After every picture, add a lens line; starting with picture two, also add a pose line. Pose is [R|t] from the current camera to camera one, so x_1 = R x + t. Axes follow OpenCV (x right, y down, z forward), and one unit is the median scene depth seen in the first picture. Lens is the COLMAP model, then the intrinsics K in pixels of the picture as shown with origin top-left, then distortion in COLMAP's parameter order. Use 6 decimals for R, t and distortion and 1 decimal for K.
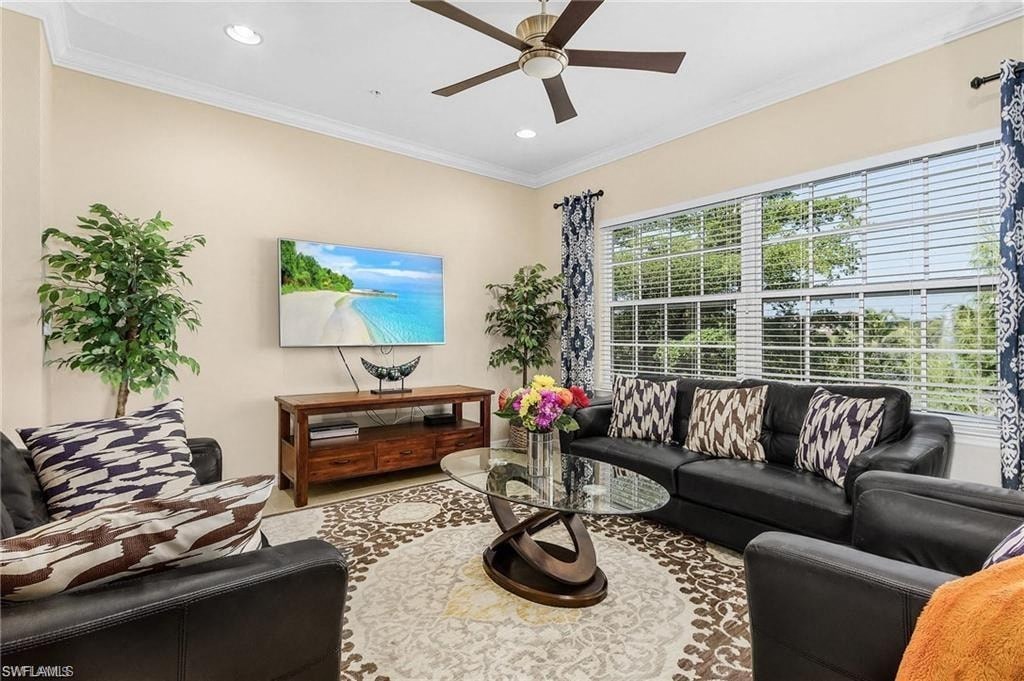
lens RADIAL K [[483.3, 0, 512.7], [0, 483.3, 336.0], [0, 0, 1]] dist [-0.000761, -0.000353]
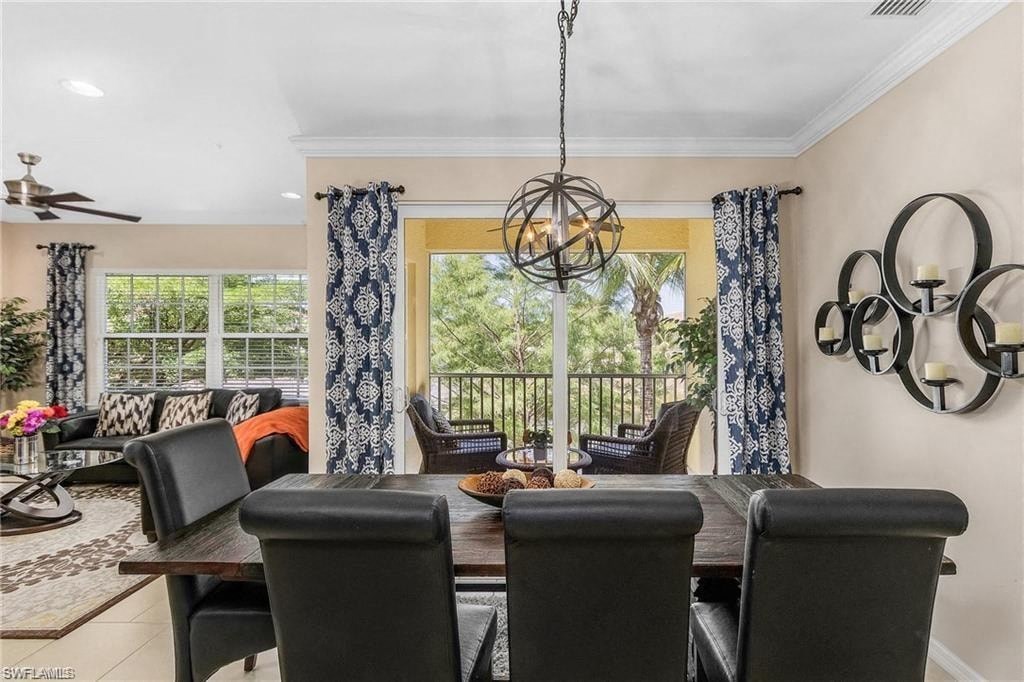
lens RADIAL K [[483.3, 0, 552.4], [0, 483.3, 331.7], [0, 0, 1]] dist [-0.000761, -0.000353]
pose [[0.617065, -0.000460, 0.786912, -0.084264], [-0.000925, 0.999999, 0.001310, -0.103284], [-0.786912, -0.001536, 0.617064, -0.919834]]
